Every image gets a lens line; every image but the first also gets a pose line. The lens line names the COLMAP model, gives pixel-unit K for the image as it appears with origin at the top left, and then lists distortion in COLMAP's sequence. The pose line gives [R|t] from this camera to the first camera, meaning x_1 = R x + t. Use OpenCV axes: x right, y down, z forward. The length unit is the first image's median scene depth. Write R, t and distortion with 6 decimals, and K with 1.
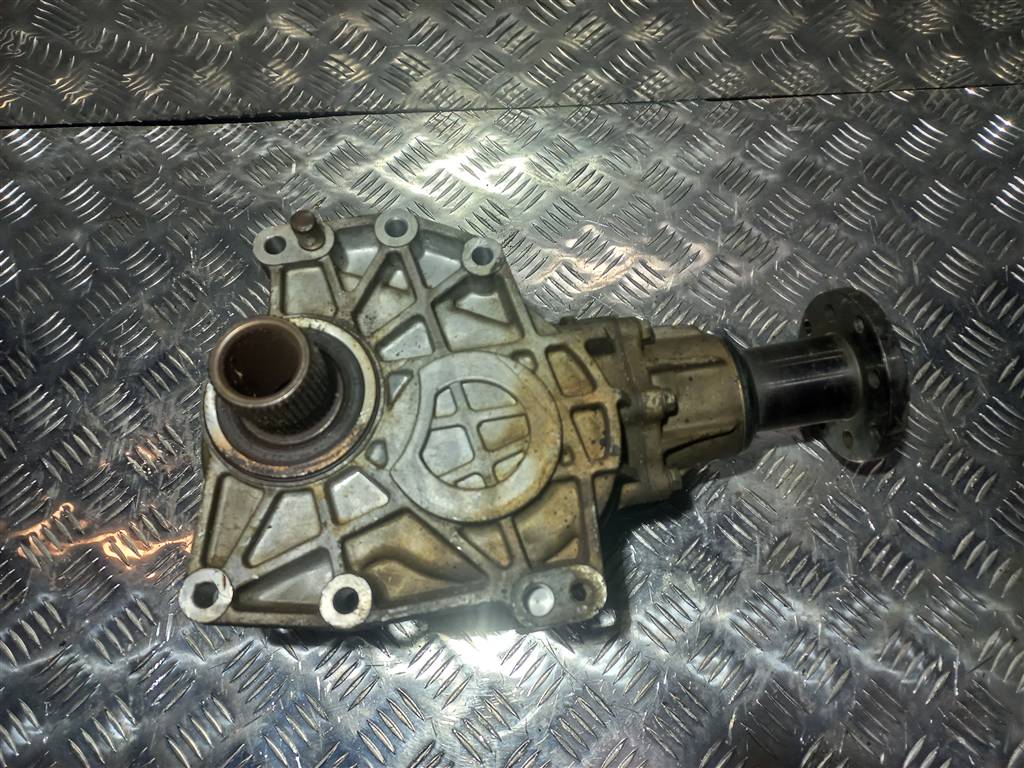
lens RADIAL K [[739.0, 0, 506.8], [0, 739.0, 346.1], [0, 0, 1]] dist [0.057829, 0.000467]
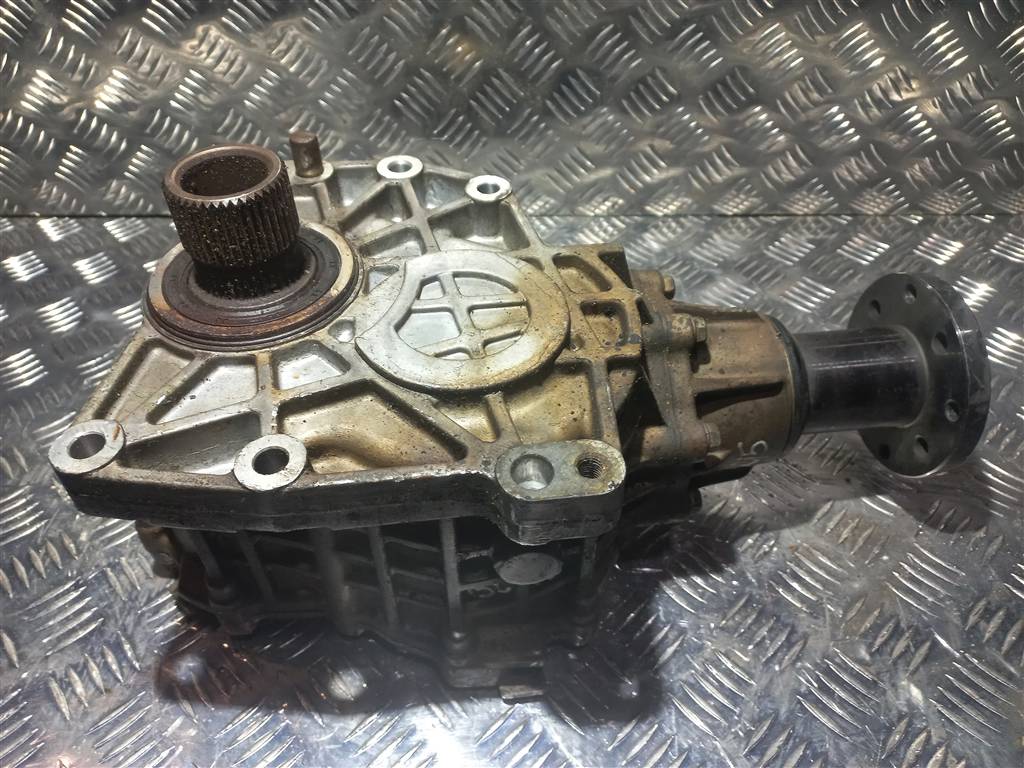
lens RADIAL K [[739.5, 0, 512.0], [0, 739.5, 384.0], [0, 0, 1]] dist [0.003378, 0.052997]
pose [[0.998641, 0.043244, -0.029090, 0.026237], [-0.051446, 0.907245, -0.417443, 0.368115], [0.008339, 0.418373, 0.908237, 0.198569]]
